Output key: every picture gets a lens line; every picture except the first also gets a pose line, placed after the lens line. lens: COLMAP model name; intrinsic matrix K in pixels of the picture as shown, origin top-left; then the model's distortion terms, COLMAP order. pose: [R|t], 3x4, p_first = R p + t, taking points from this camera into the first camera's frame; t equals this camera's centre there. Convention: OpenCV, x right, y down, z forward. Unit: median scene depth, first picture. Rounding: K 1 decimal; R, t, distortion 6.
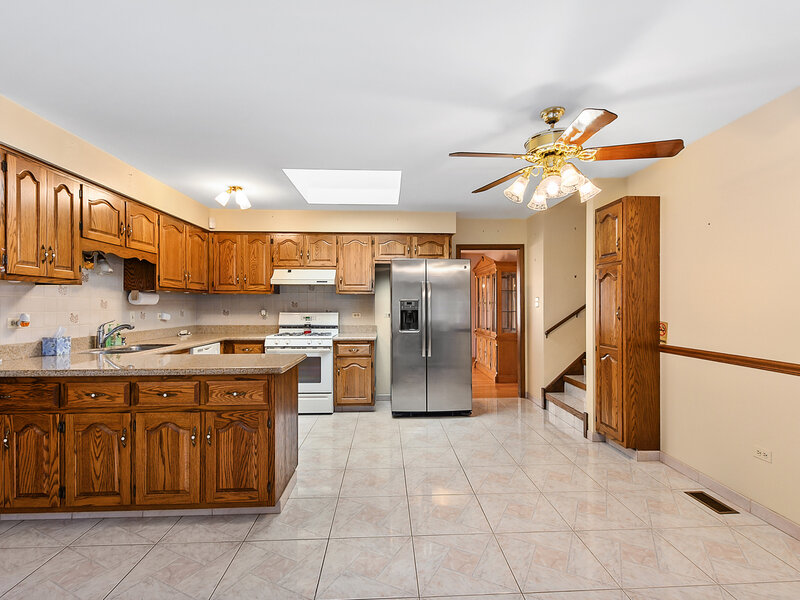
lens RADIAL K [[394.6, 0, 401.4], [0, 394.6, 303.7], [0, 0, 1]] dist [-0.001236, -0.000180]
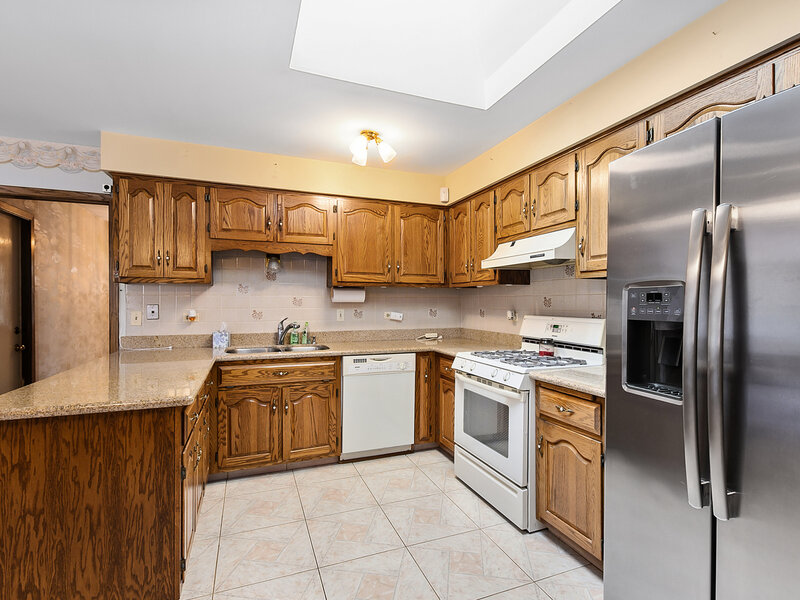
lens RADIAL K [[394.6, 0, 402.4], [0, 394.6, 300.5], [0, 0, 1]] dist [-0.001236, -0.000180]
pose [[0.334308, -0.004184, -0.942455, 0.223474], [0.002439, 0.999991, -0.003575, 0.001997], [0.942461, -0.001103, 0.334315, 0.709927]]
